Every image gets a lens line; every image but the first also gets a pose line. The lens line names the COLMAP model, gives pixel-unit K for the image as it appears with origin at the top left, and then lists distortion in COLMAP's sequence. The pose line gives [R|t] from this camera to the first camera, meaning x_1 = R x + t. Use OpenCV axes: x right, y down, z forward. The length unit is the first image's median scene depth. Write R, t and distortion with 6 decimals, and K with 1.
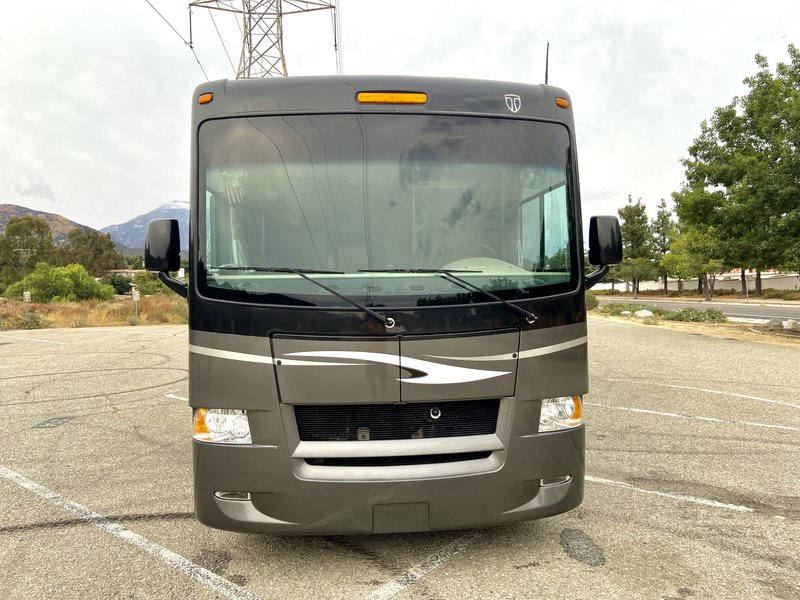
lens RADIAL K [[605.4, 0, 400.0], [0, 605.4, 300.0], [0, 0, 1]] dist [0.086487, -0.127624]
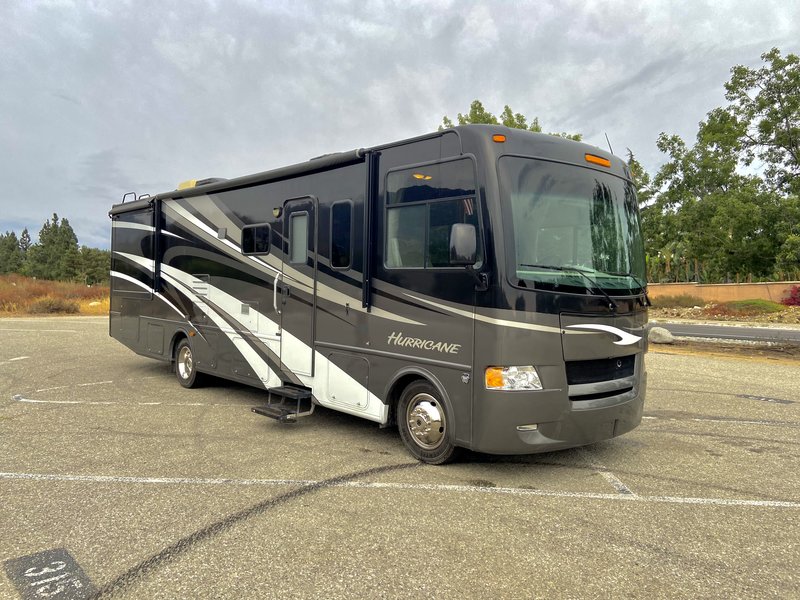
lens RADIAL K [[605.4, 0, 400.0], [0, 605.4, 300.0], [0, 0, 1]] dist [0.086487, -0.127624]
pose [[0.797174, 0.026587, 0.603164, -1.301012], [-0.023617, 0.999638, -0.012849, 0.049762], [-0.603288, -0.004002, 0.797513, 0.059682]]
